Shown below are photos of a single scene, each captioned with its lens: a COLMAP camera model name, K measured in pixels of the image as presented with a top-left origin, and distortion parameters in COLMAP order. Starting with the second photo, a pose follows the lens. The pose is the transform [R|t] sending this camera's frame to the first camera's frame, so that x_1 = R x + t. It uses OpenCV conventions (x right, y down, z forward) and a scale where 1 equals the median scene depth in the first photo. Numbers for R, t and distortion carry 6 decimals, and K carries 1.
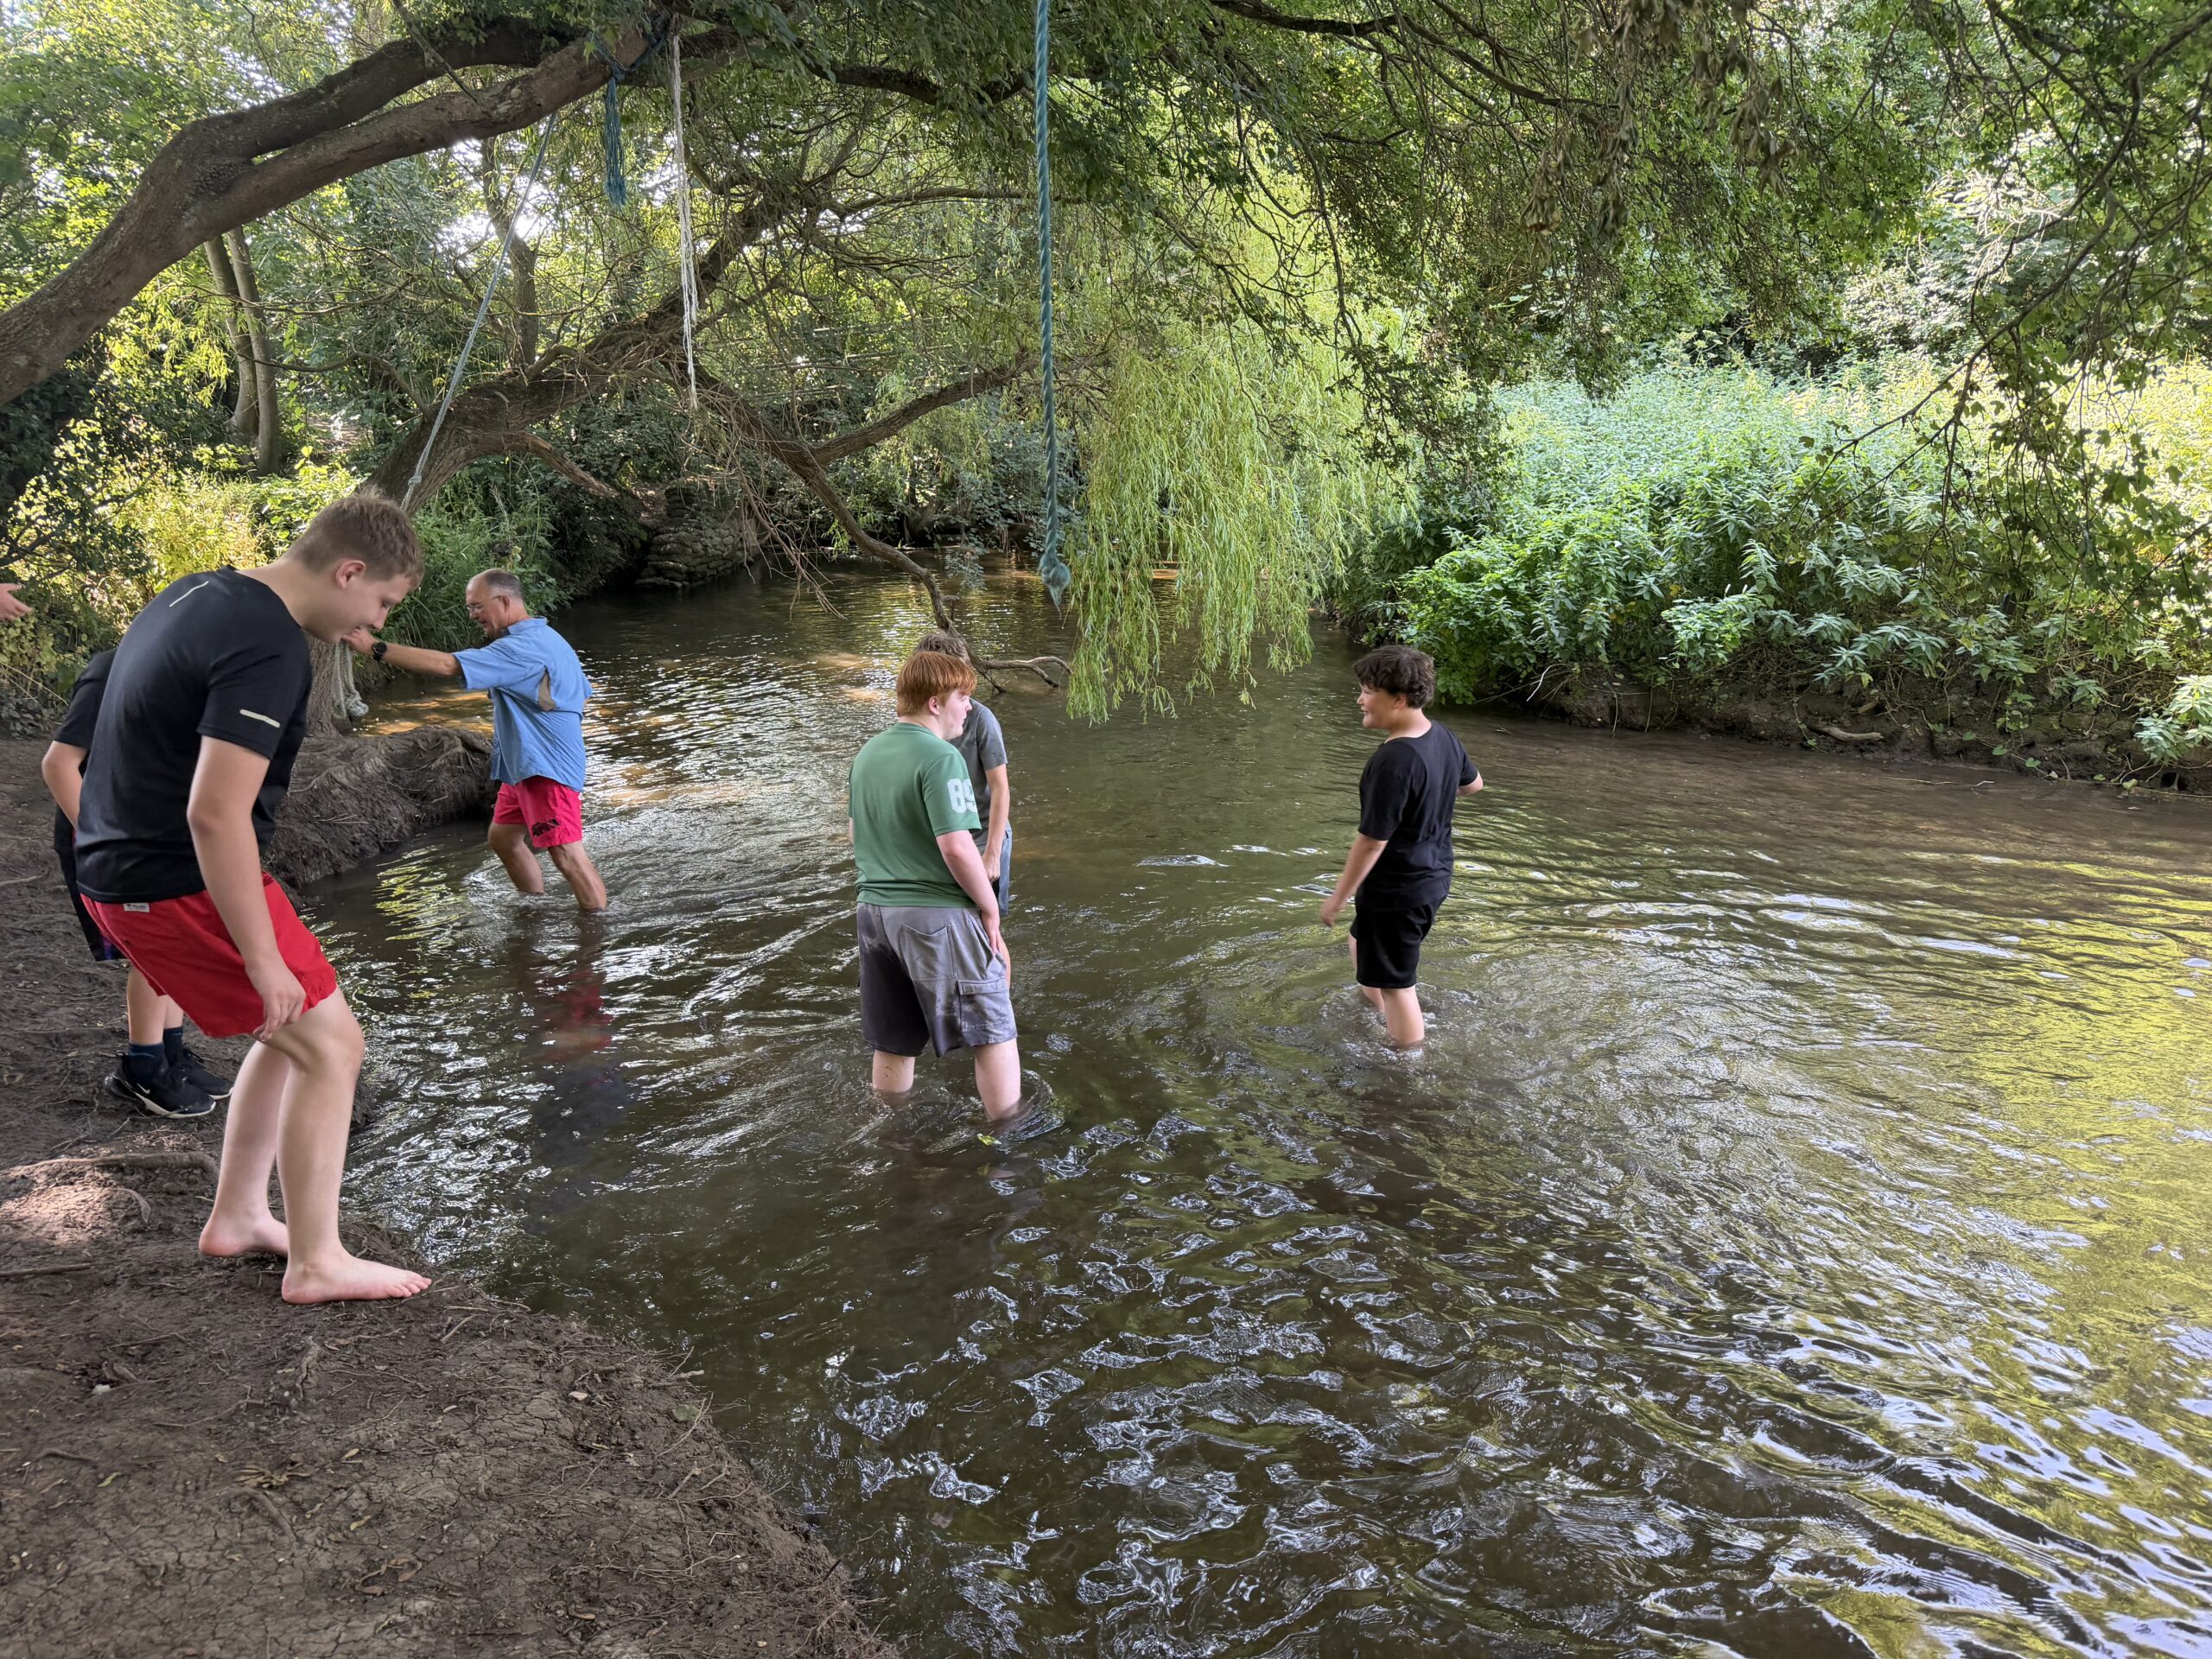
lens RADIAL K [[1515.3, 0, 1097.8], [0, 1515.3, 850.3], [0, 0, 1]] dist [0.048195, -0.059757]
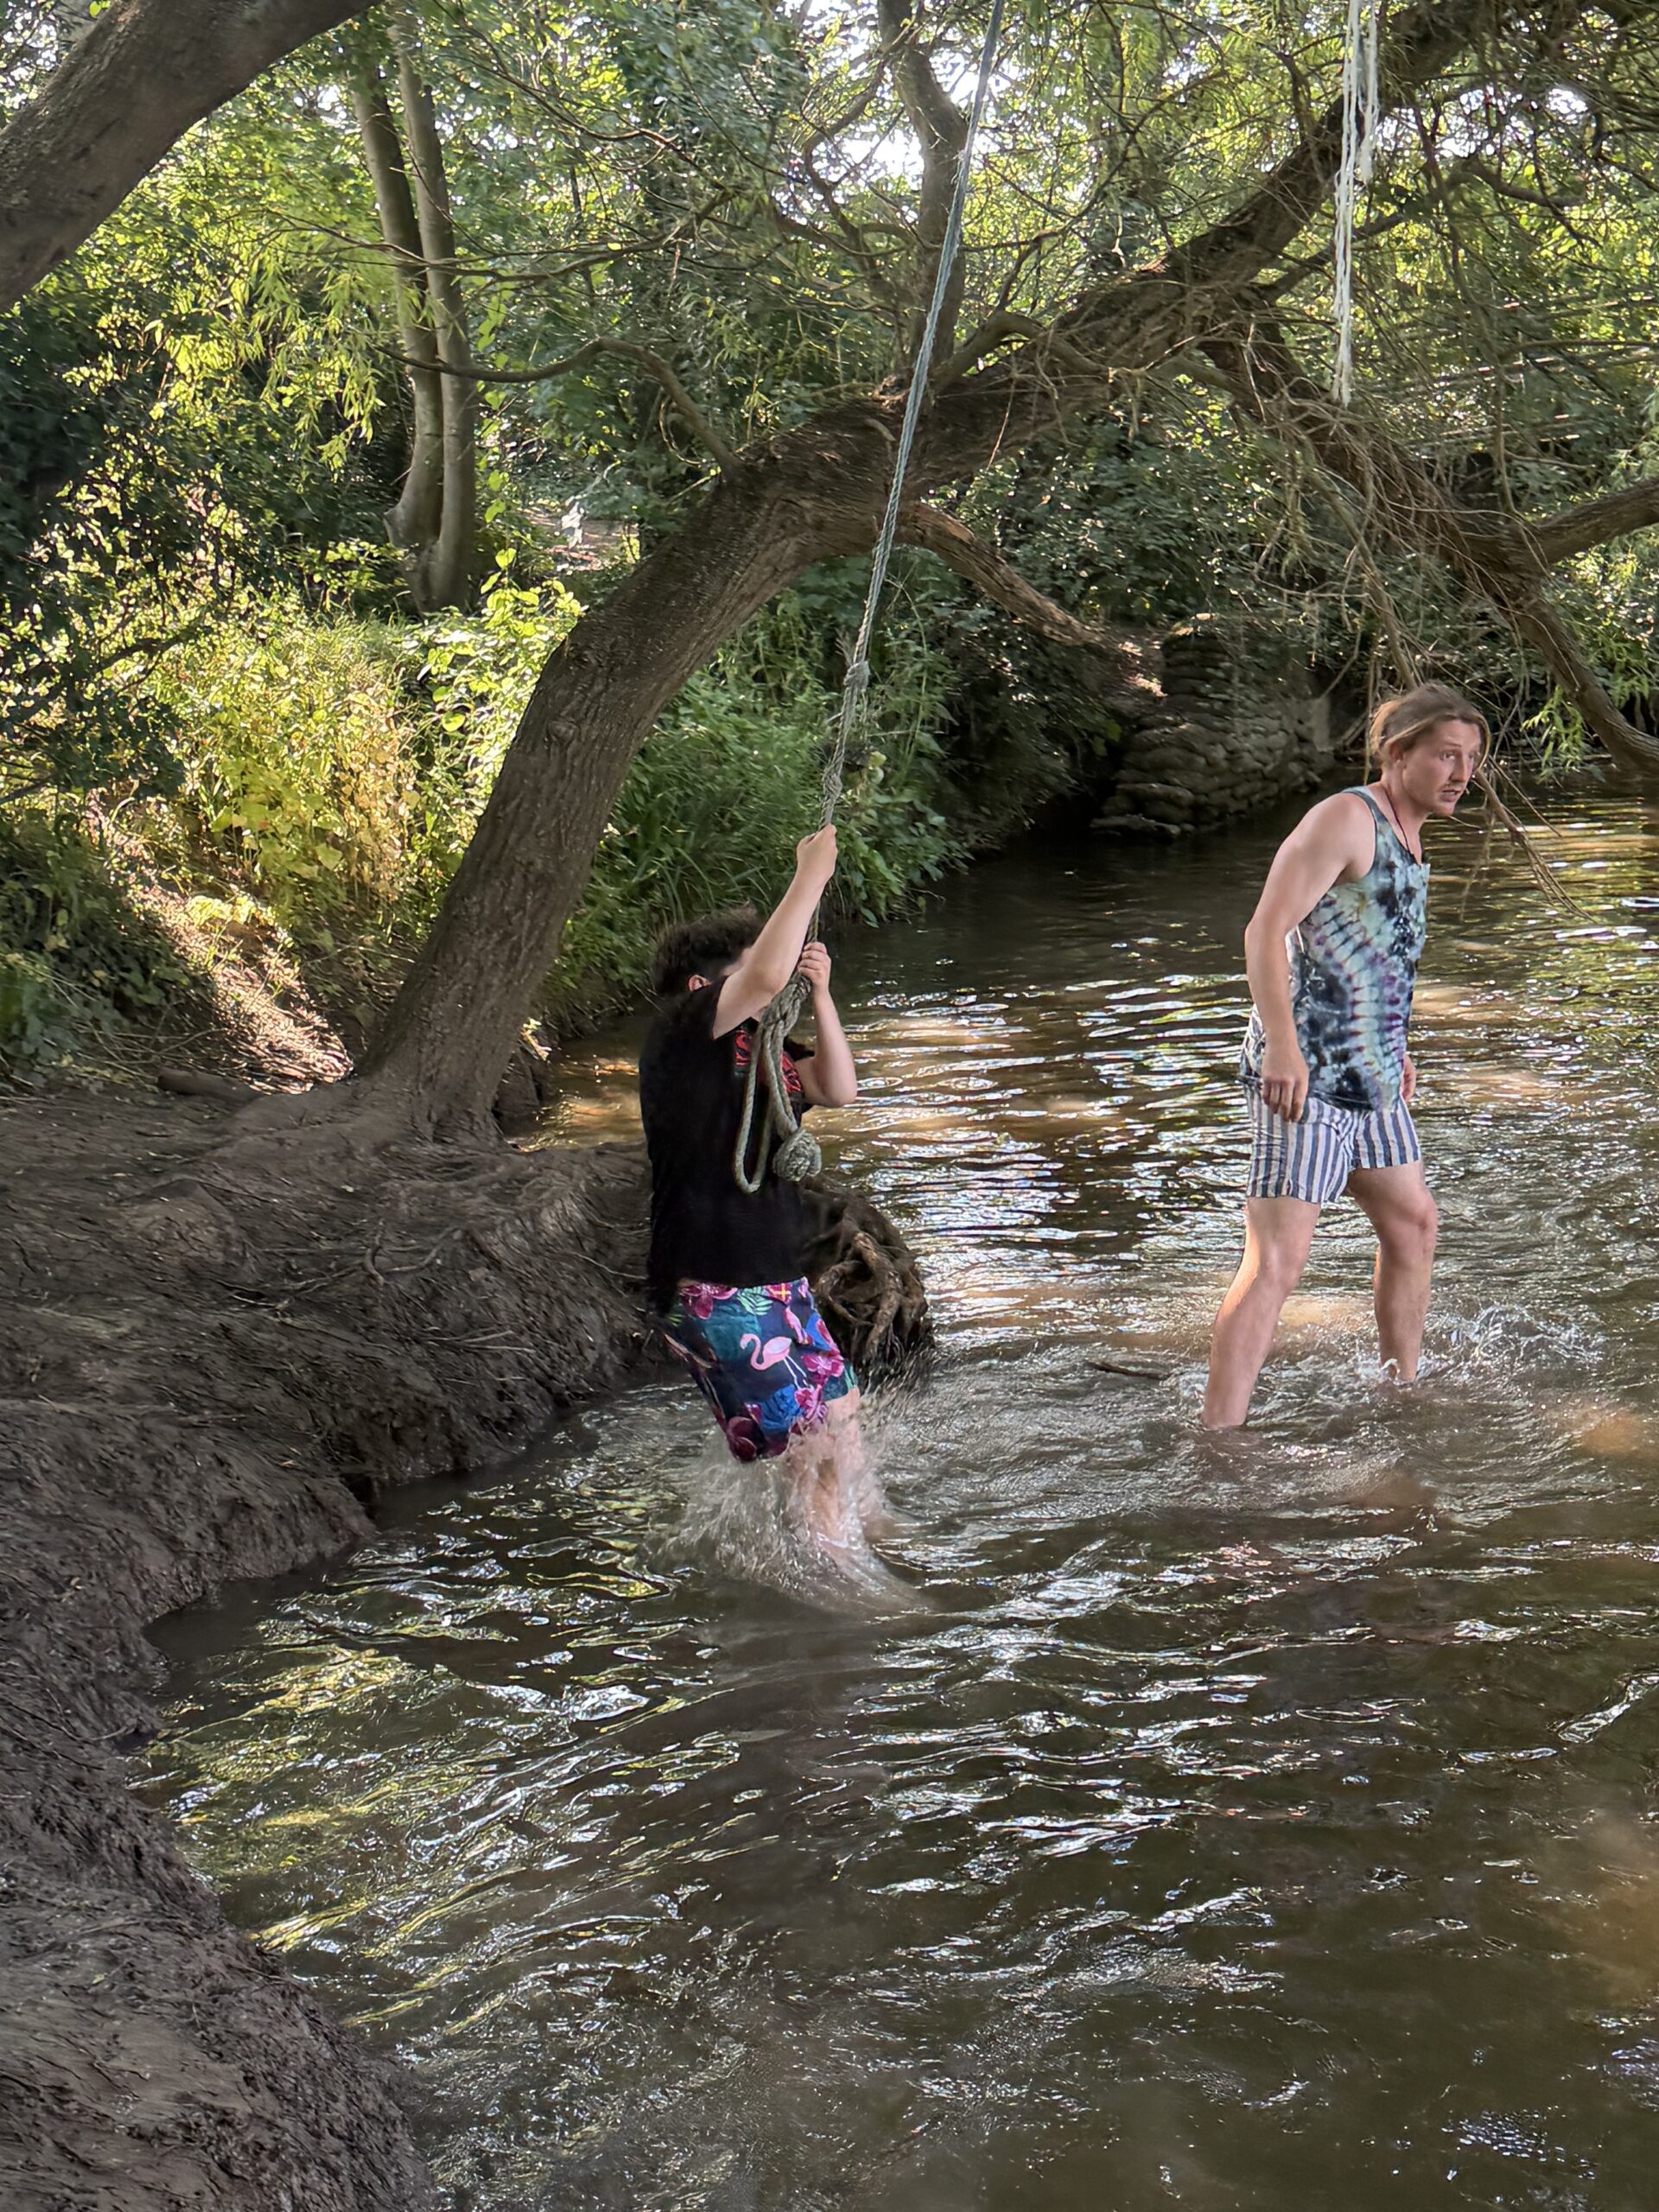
lens RADIAL K [[2975.8, 0, 858.6], [0, 2975.8, 1164.6], [0, 0, 1]] dist [0.097001, 0.000000]
pose [[0.935696, 0.057939, -0.348018, -0.062373], [-0.079548, 0.995669, -0.048112, -0.027708], [0.343723, 0.072702, 0.936252, 0.150719]]
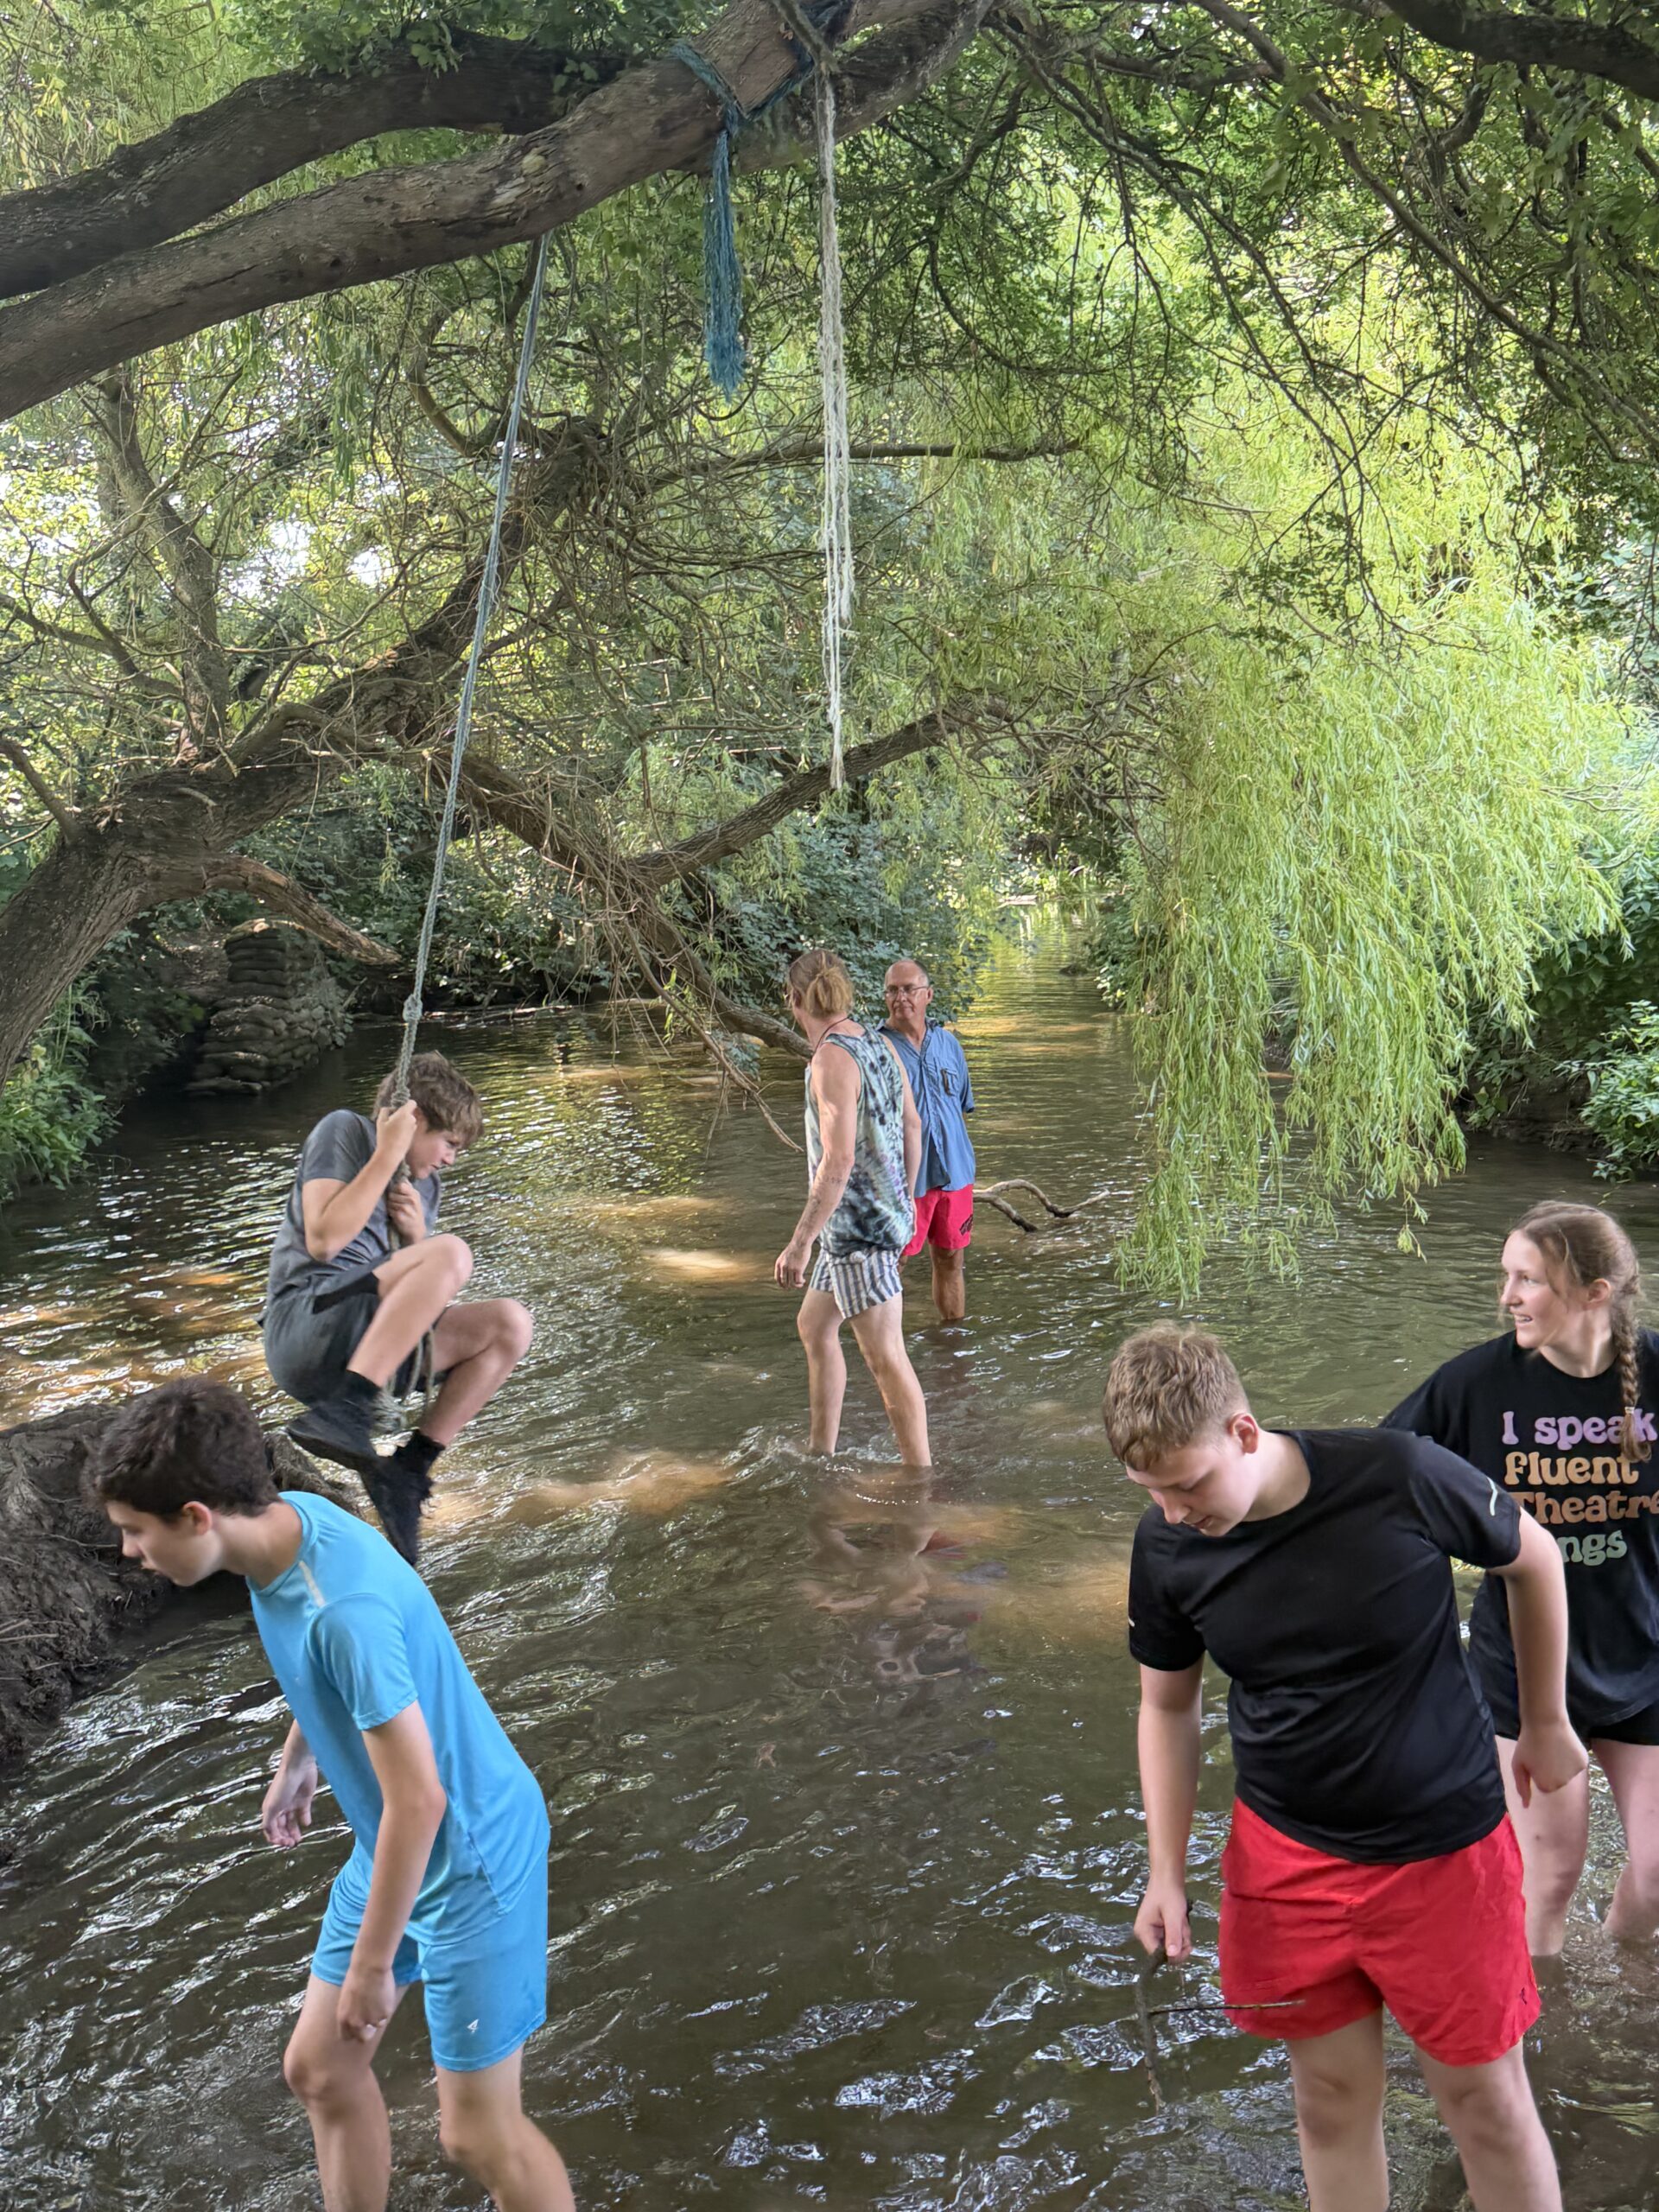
lens RADIAL K [[2186.2, 0, 799.1], [0, 2186.2, 1106.0], [0, 0, 1]] dist [0.101794, 0.000000]
pose [[0.997018, -0.052477, 0.056573, -0.198387], [0.059991, 0.988255, -0.140548, -0.052139], [-0.048533, 0.143523, 0.988456, 0.189324]]
